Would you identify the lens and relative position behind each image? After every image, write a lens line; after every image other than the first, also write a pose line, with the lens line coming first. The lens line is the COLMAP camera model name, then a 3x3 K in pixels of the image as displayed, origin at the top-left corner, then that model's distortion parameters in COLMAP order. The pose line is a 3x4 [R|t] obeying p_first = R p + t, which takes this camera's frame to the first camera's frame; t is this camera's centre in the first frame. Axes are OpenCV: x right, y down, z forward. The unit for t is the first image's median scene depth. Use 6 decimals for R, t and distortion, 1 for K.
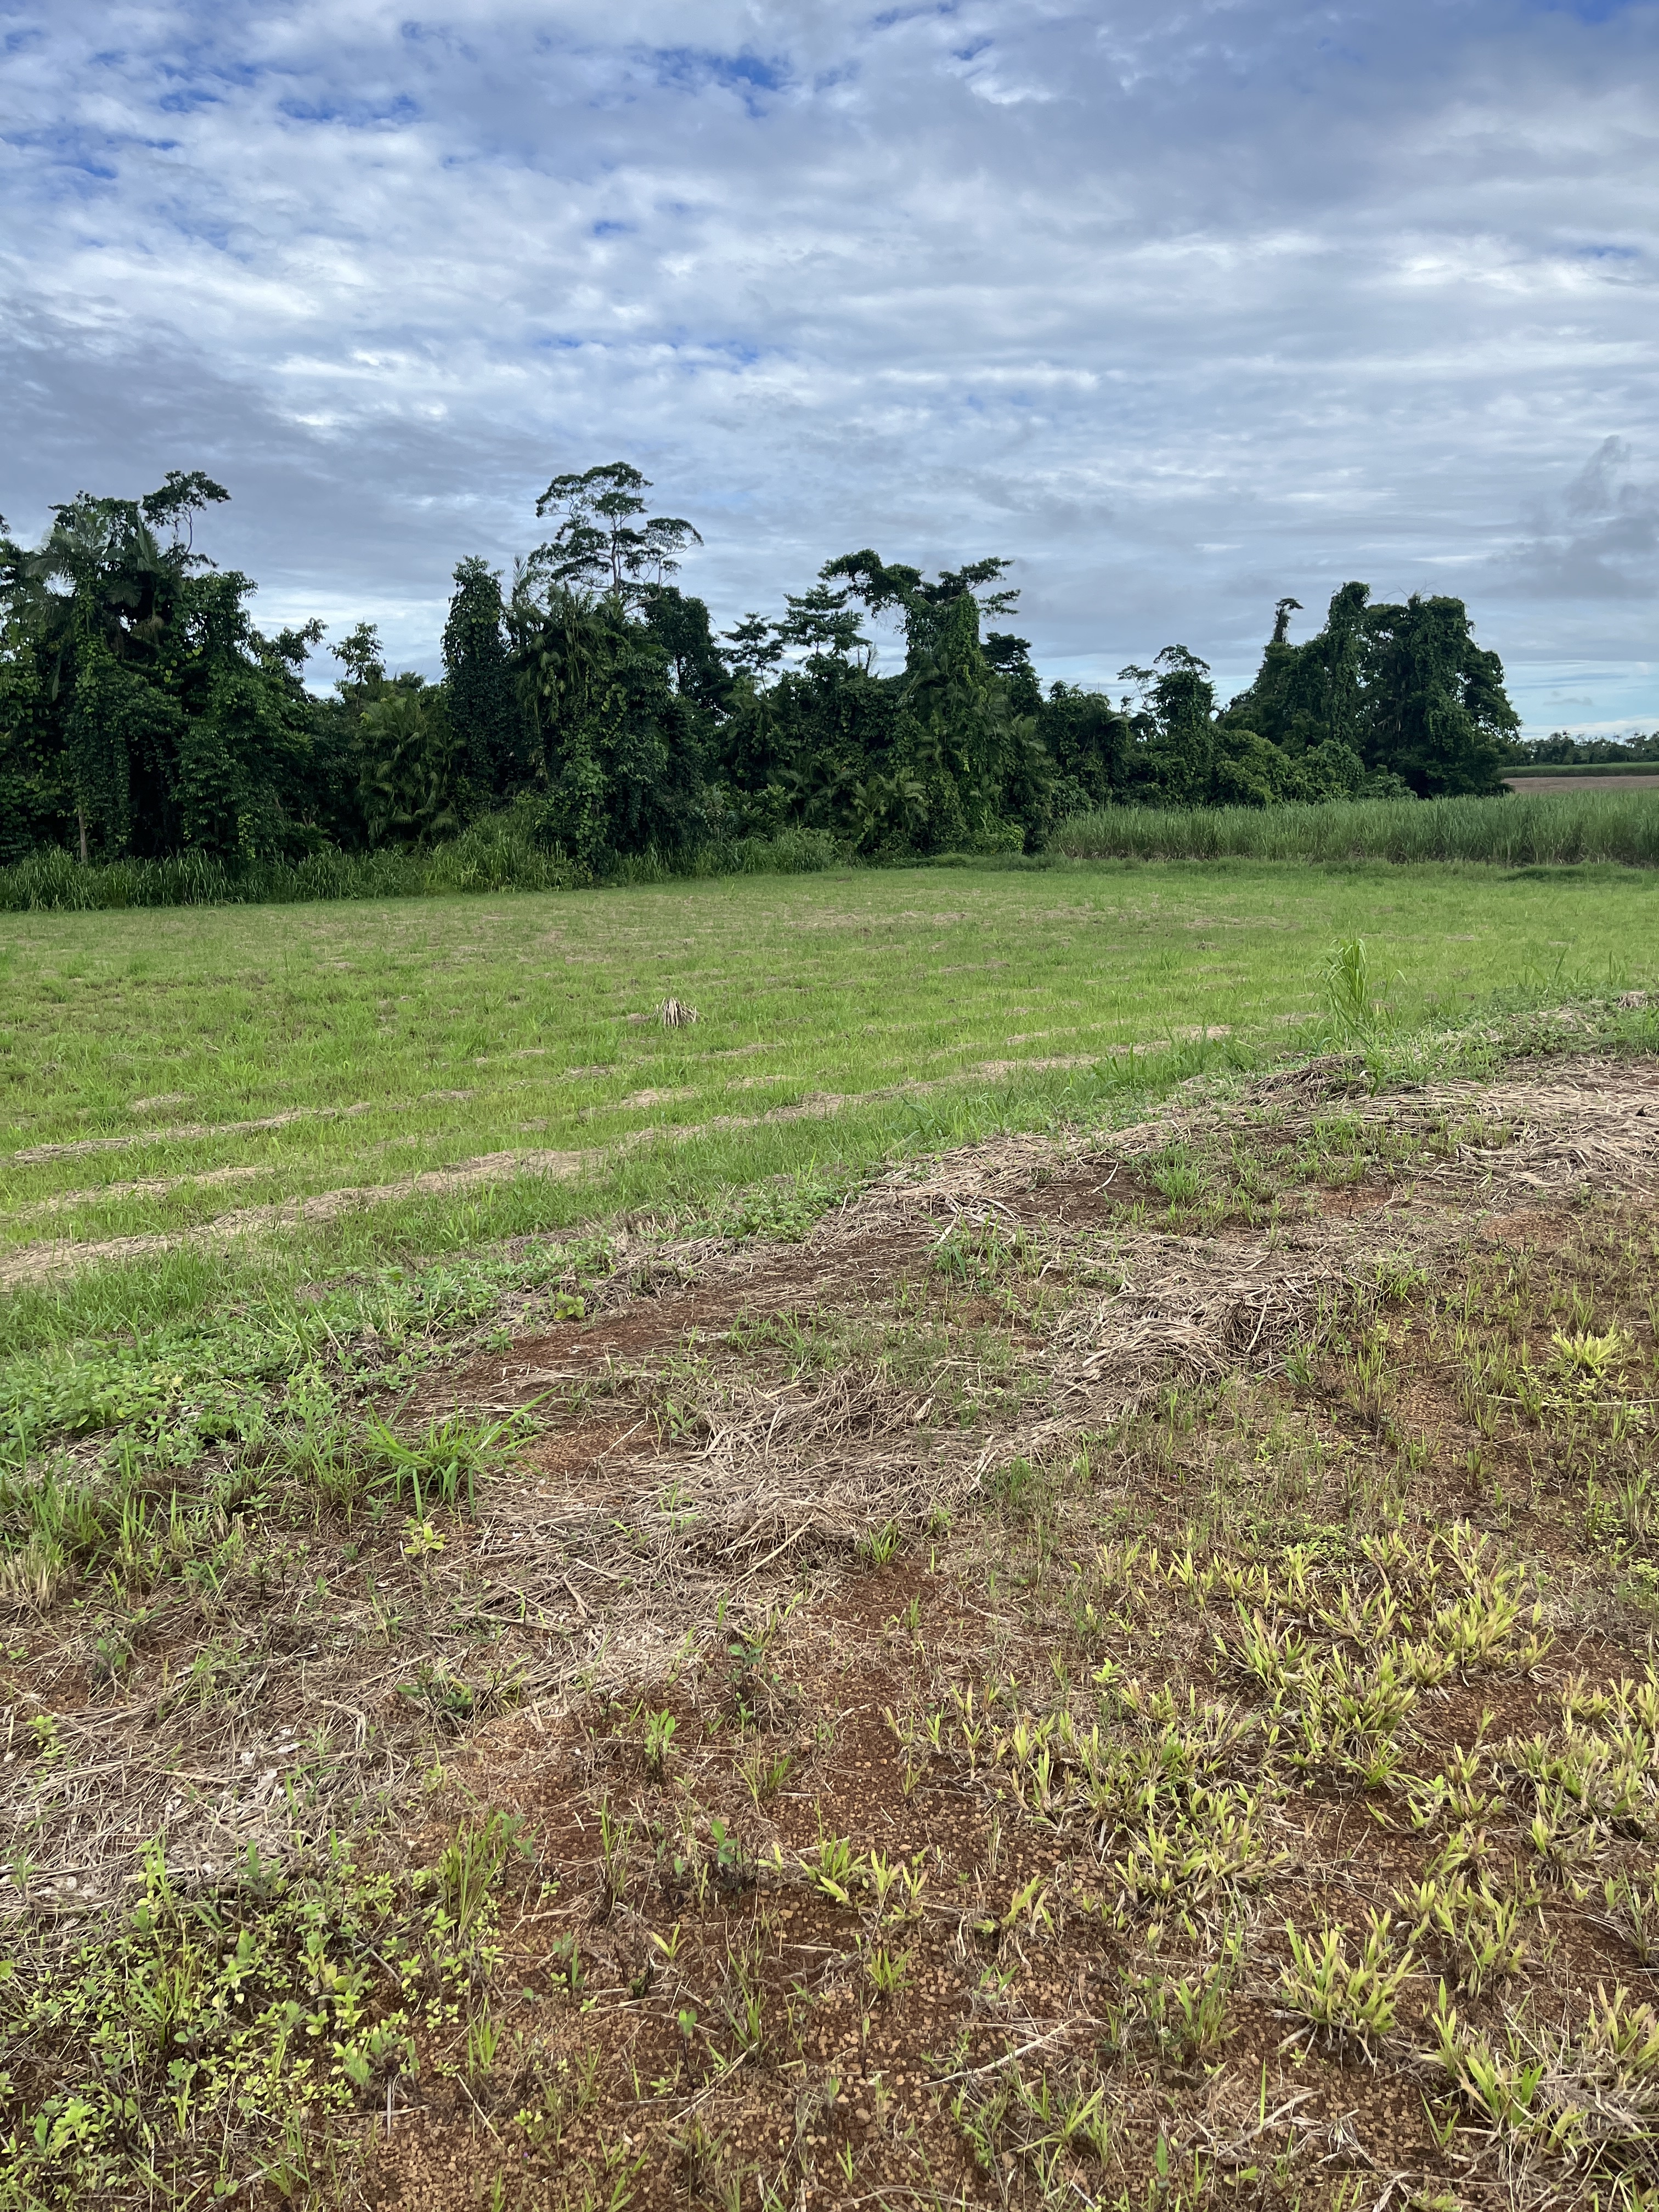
lens RADIAL K [[1698.9, 0, 829.5], [0, 1698.9, 1106.0], [0, 0, 1]] dist [-0.030424, -0.002617]
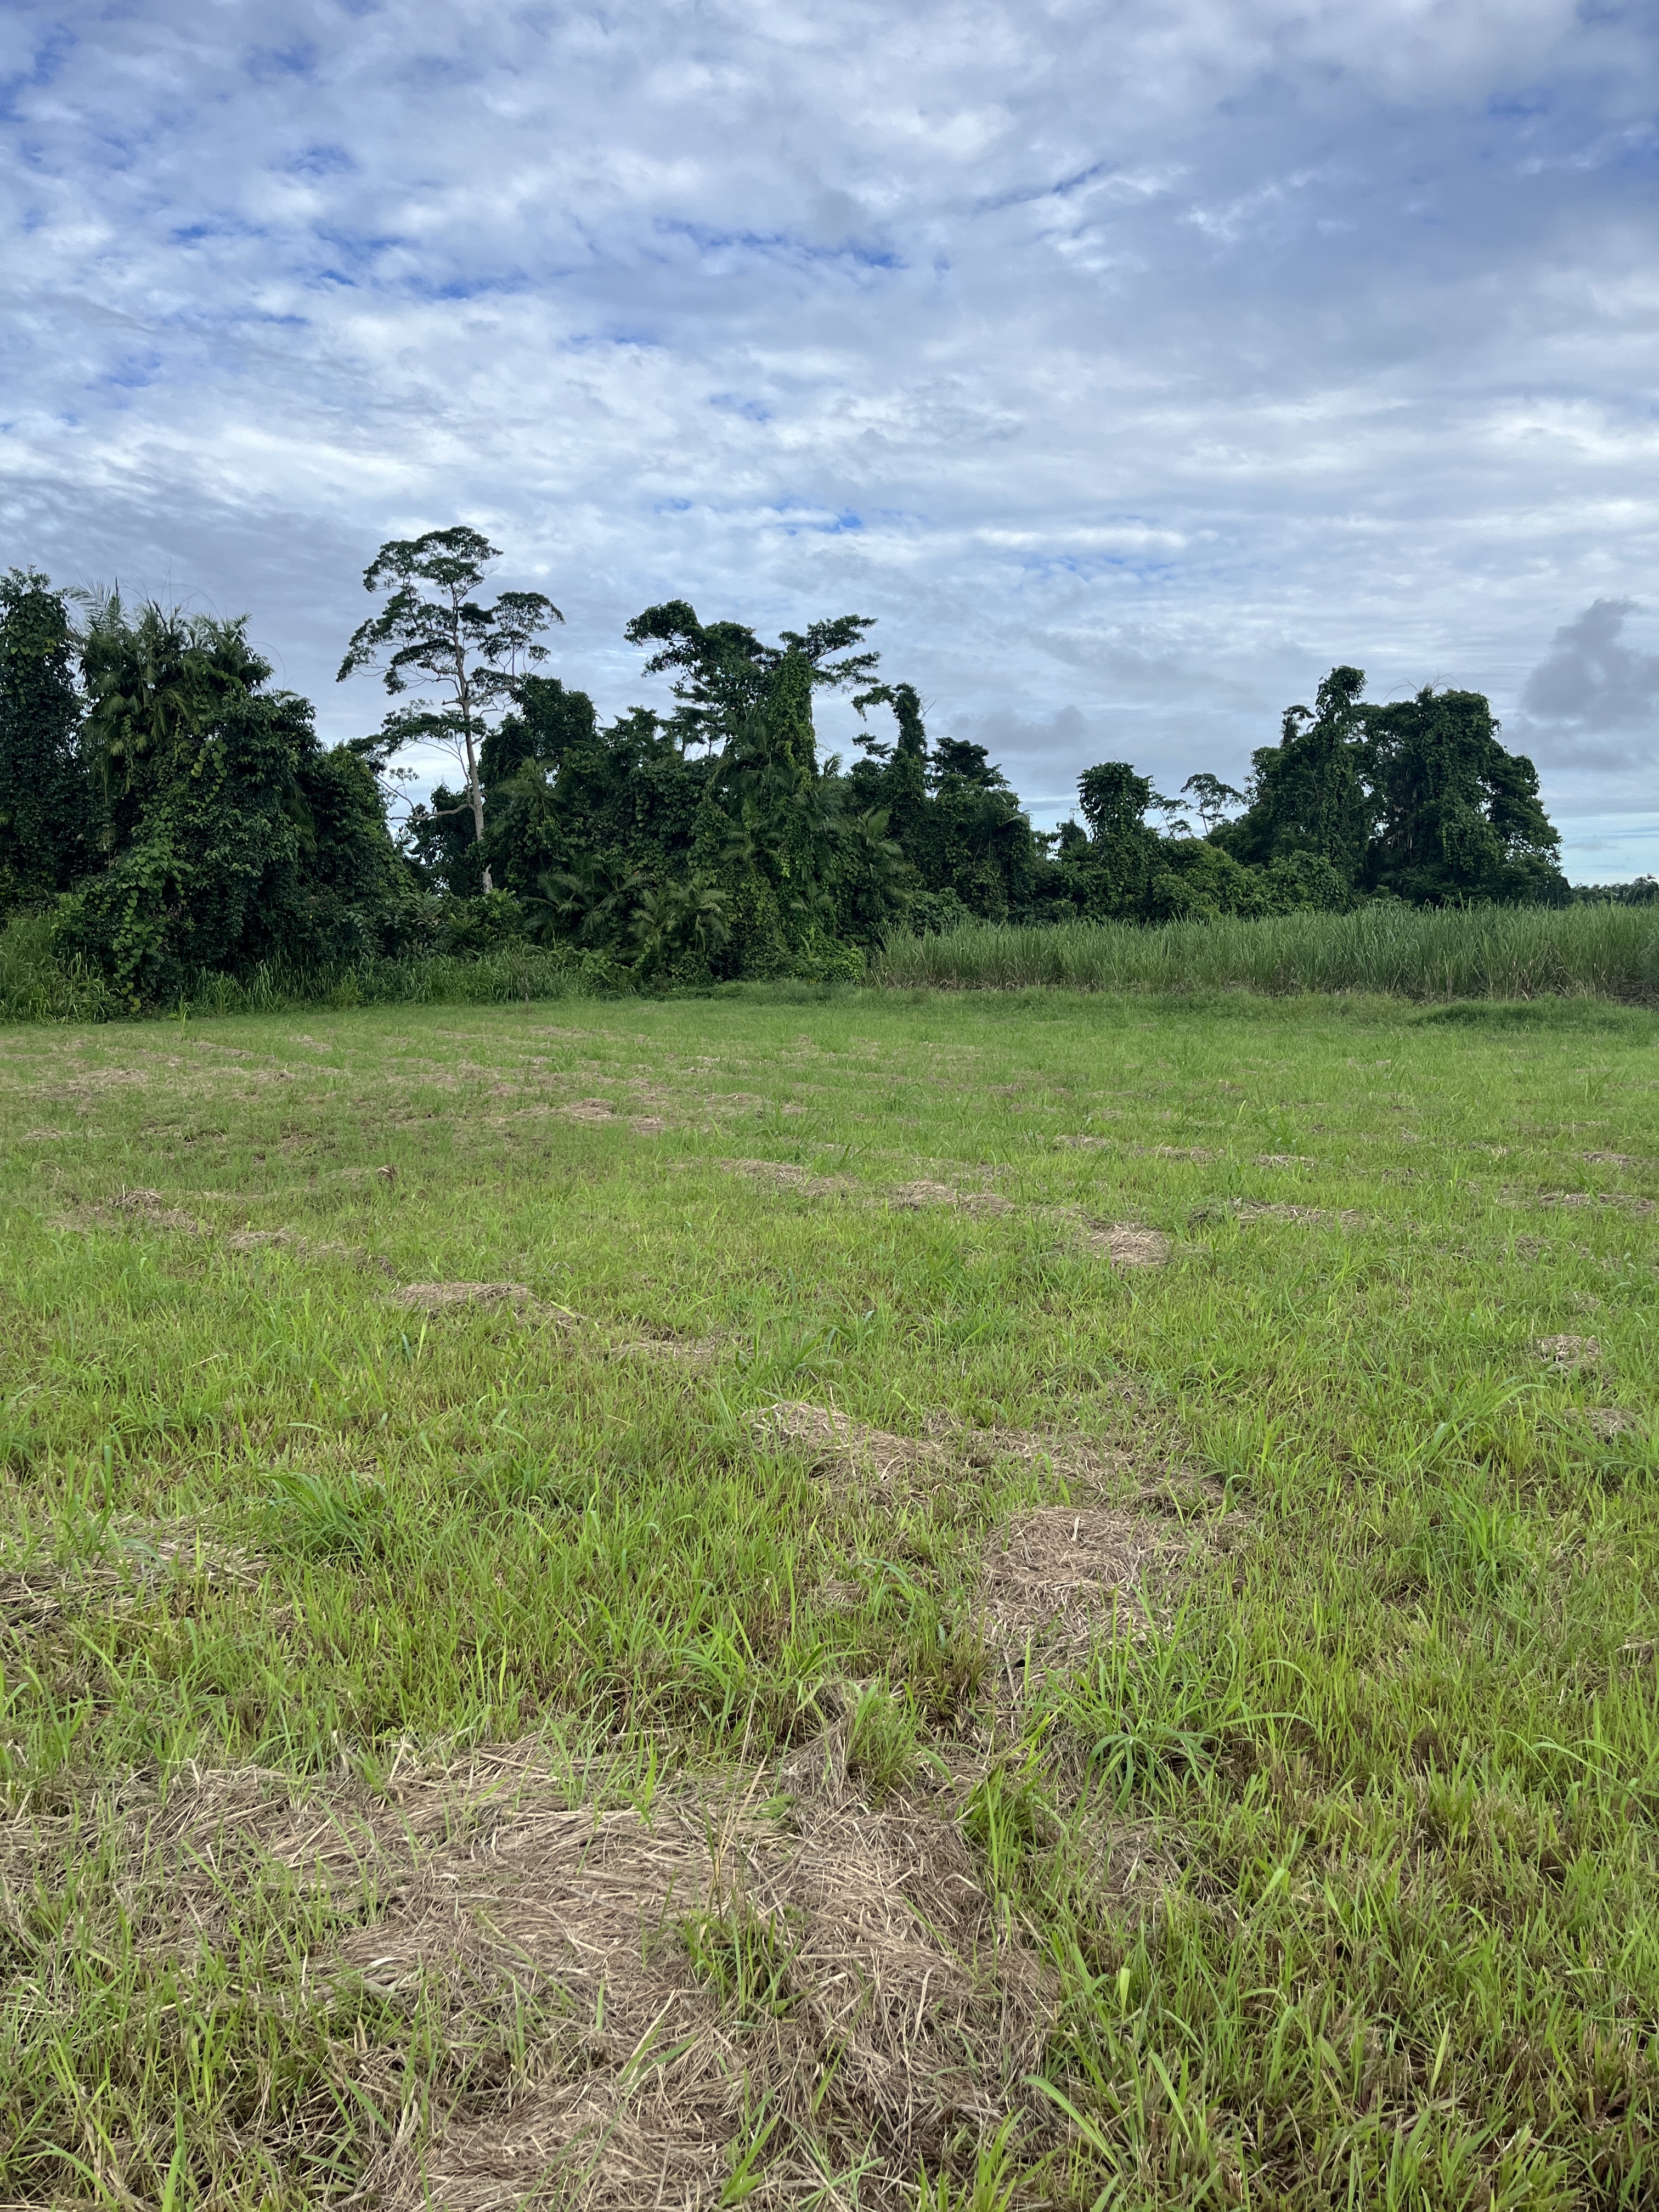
lens RADIAL K [[1698.9, 0, 829.5], [0, 1698.9, 1106.0], [0, 0, 1]] dist [-0.030424, -0.002617]
pose [[0.998464, 0.016120, -0.052999, 0.110923], [-0.020521, 0.996291, -0.083563, -0.023417], [0.051455, 0.084522, 0.995092, 0.190633]]
